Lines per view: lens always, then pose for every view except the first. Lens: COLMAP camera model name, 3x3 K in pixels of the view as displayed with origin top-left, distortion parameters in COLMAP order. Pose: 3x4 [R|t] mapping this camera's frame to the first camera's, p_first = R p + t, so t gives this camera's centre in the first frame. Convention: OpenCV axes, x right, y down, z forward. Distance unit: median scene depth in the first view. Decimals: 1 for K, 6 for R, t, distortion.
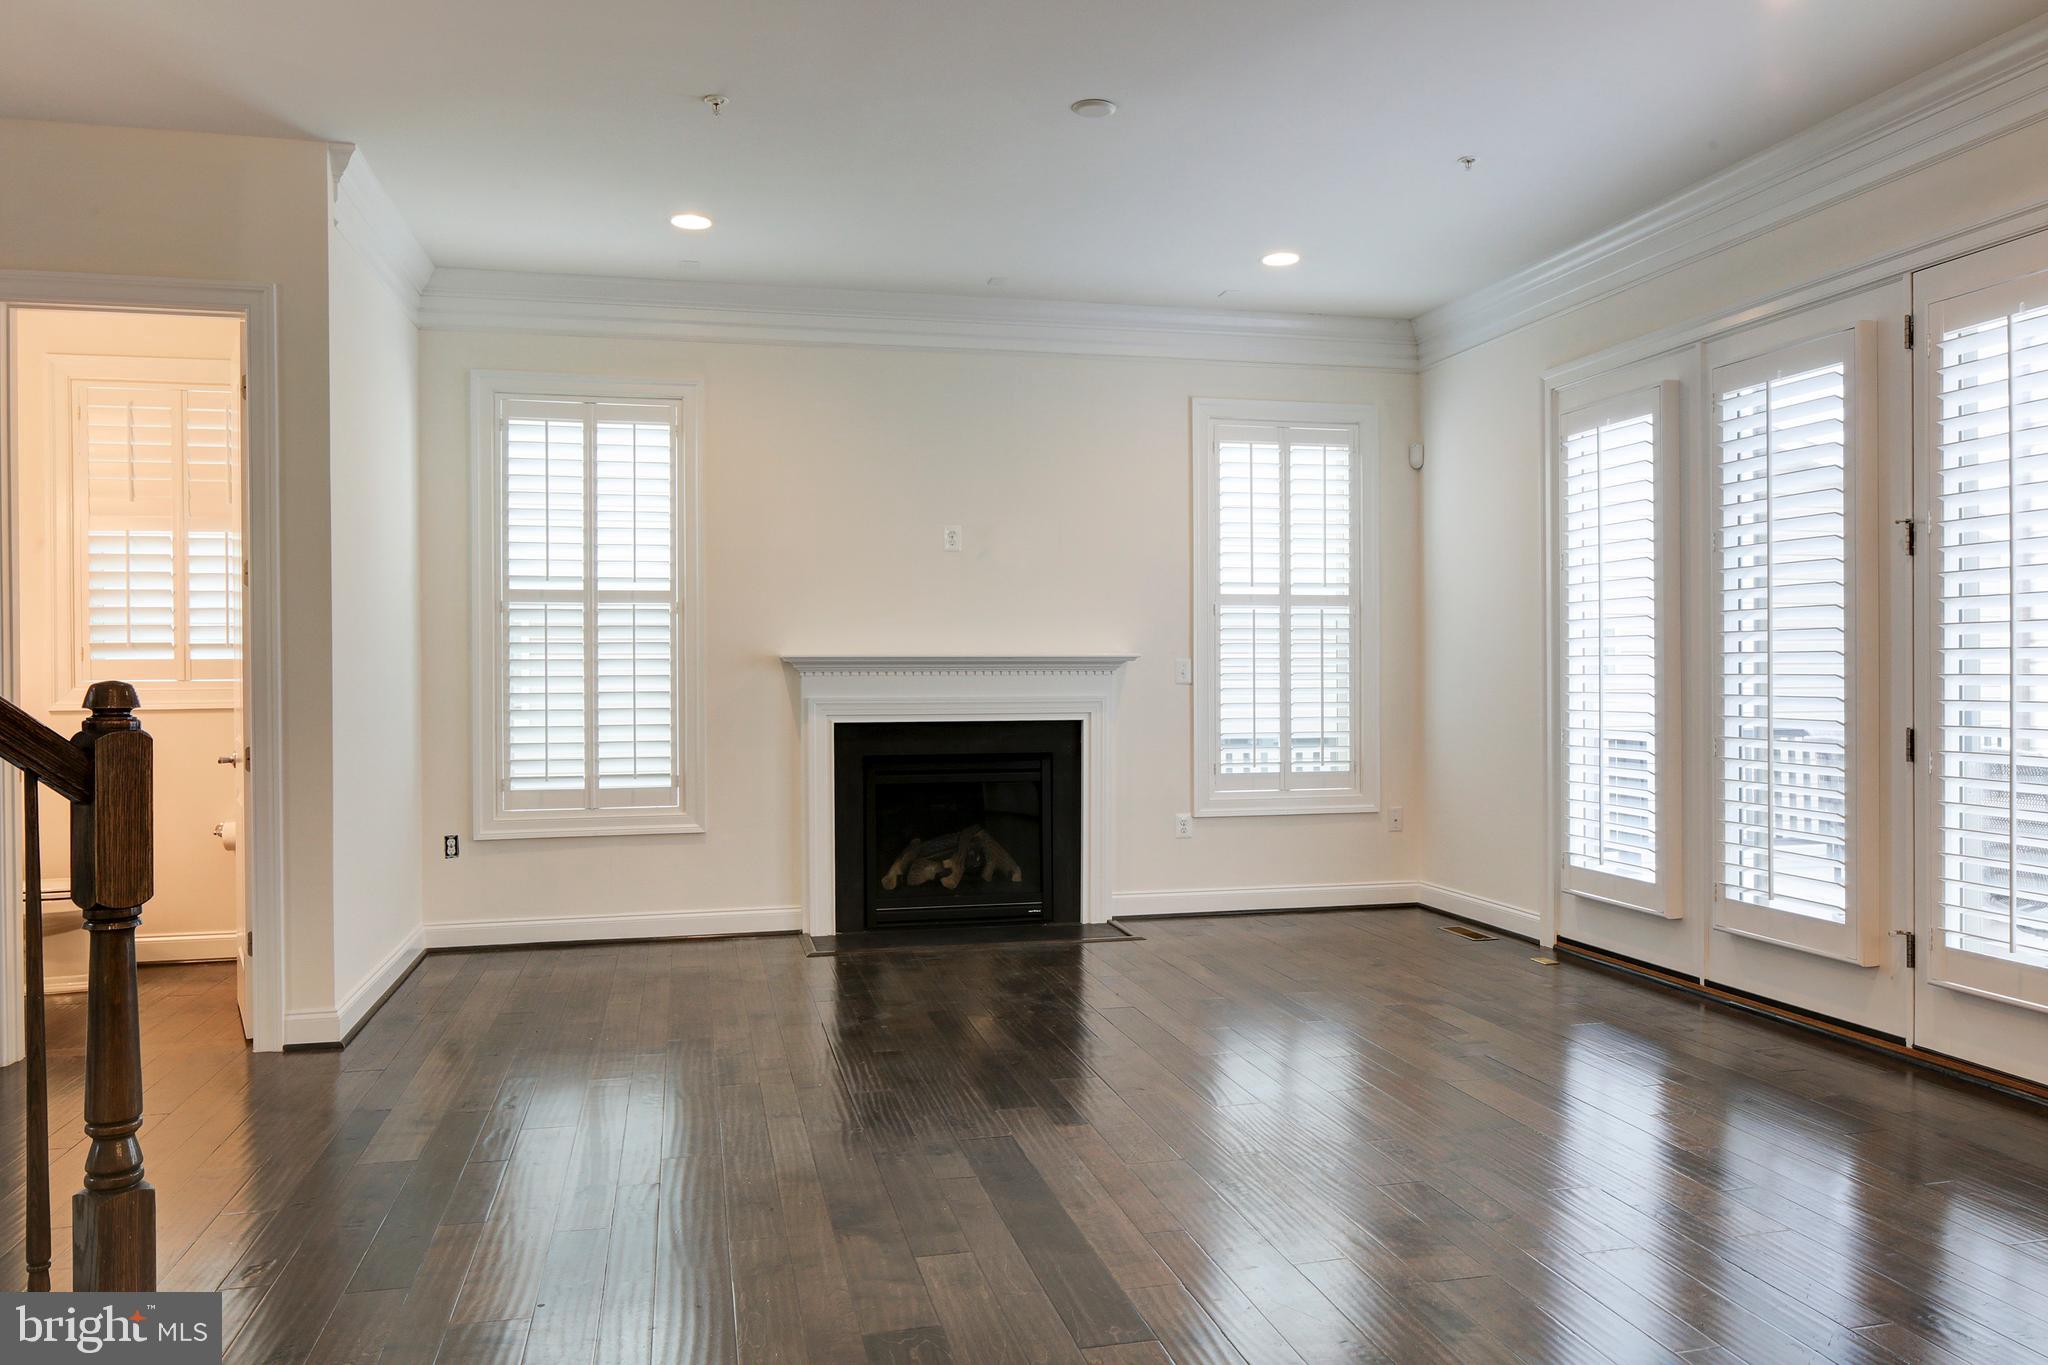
lens RADIAL K [[1413.8, 0, 1033.2], [0, 1413.8, 686.4], [0, 0, 1]] dist [-0.004096, -0.002213]
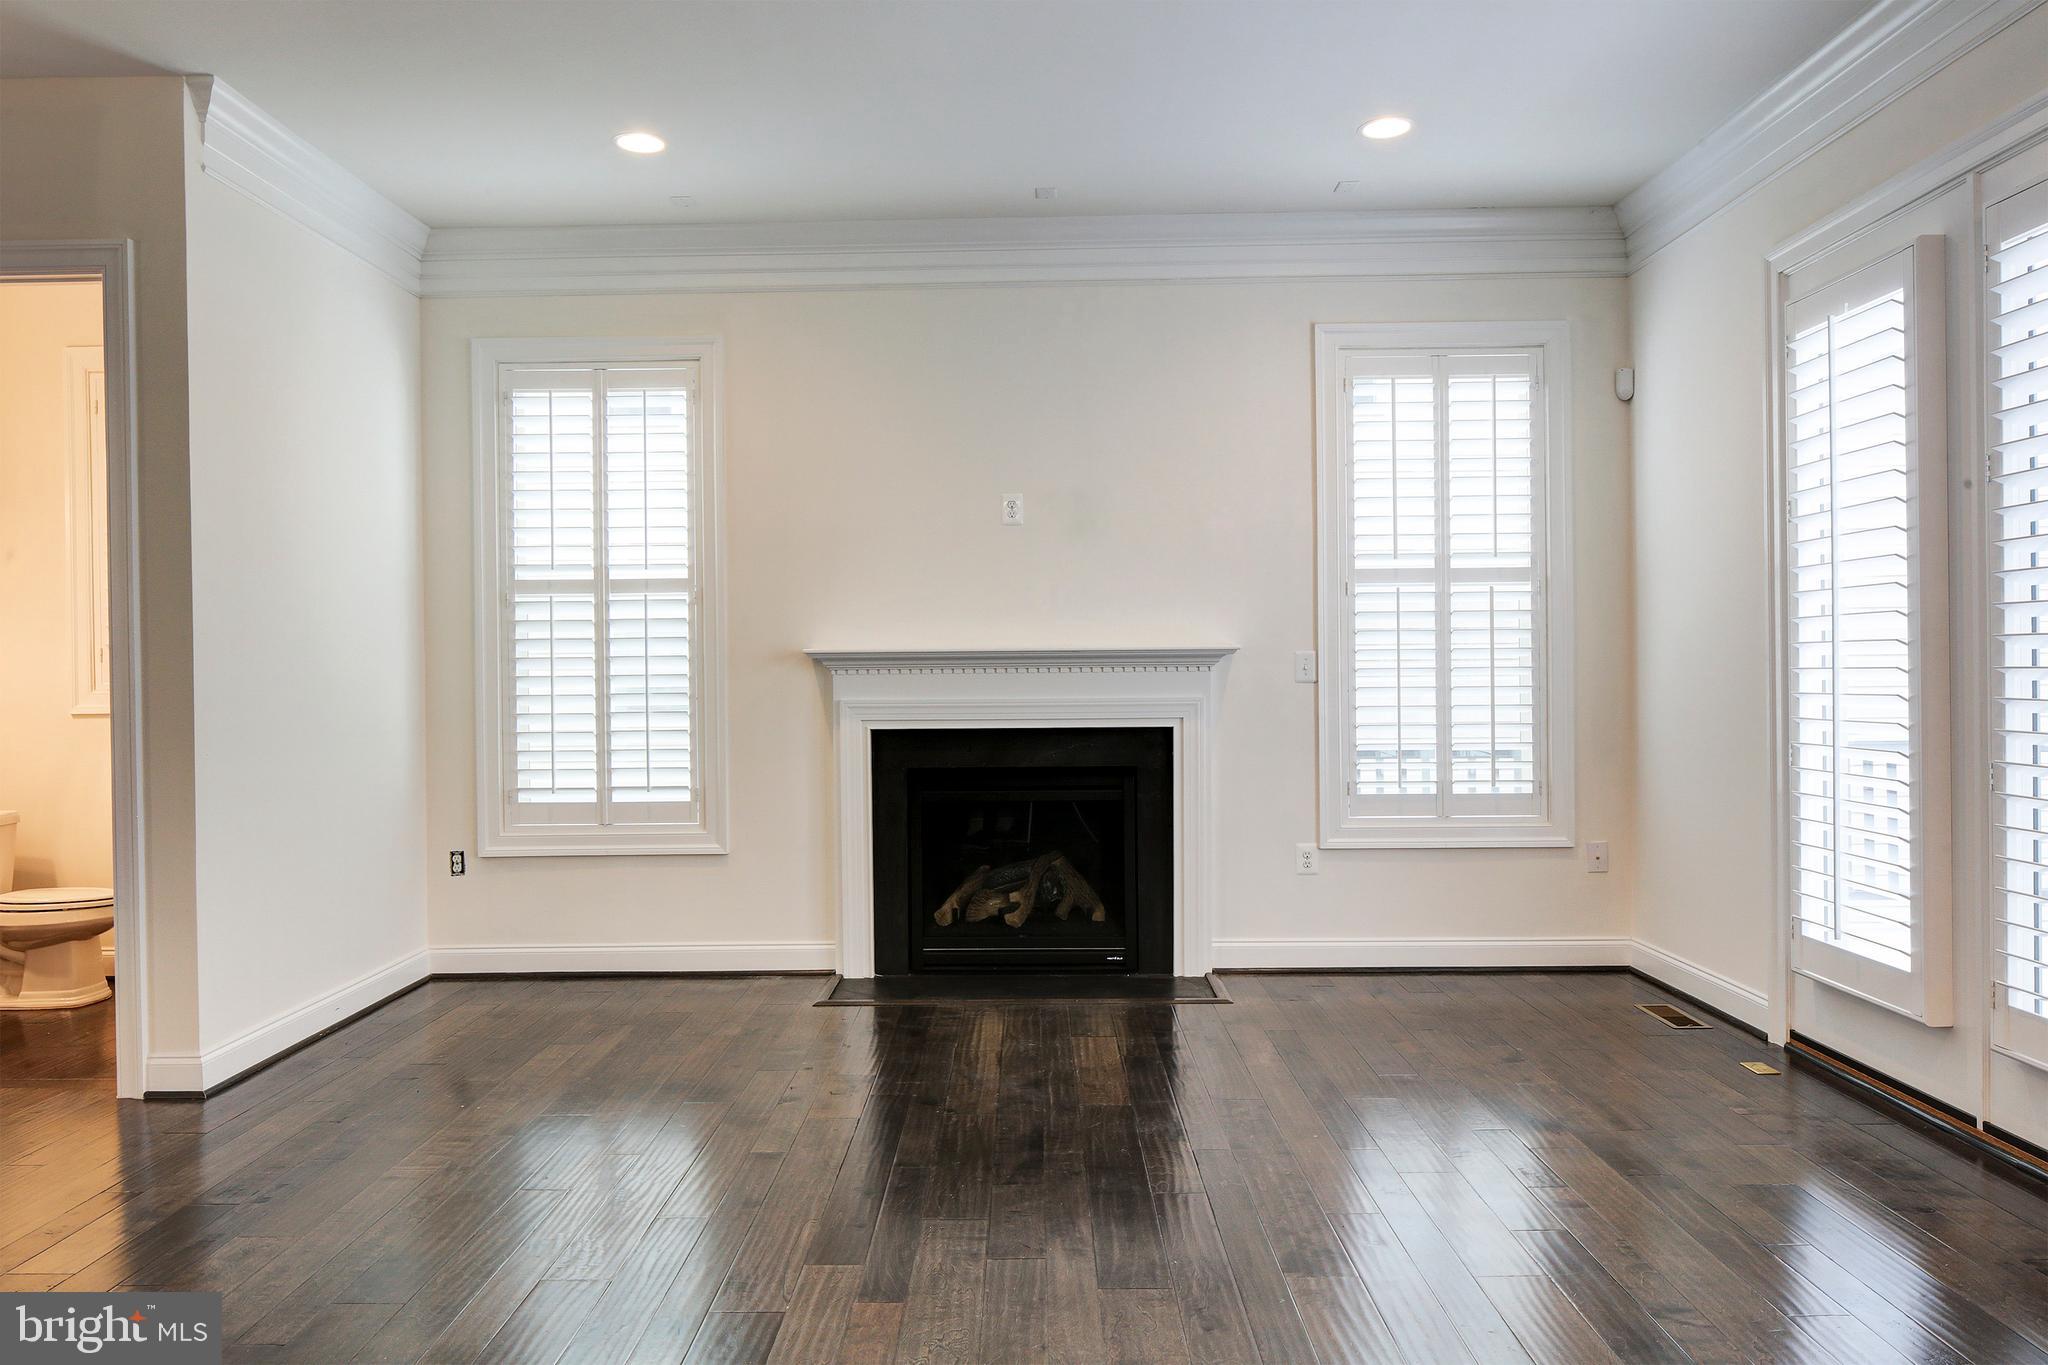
lens RADIAL K [[1429.9, 0, 1024.0], [0, 1429.9, 682.5], [0, 0, 1]] dist [-0.010197, -0.001064]
pose [[0.968866, -0.003023, -0.247566, 0.163264], [0.003182, 0.999995, 0.000244, -0.002346], [0.247564, -0.001024, 0.968871, 0.188512]]
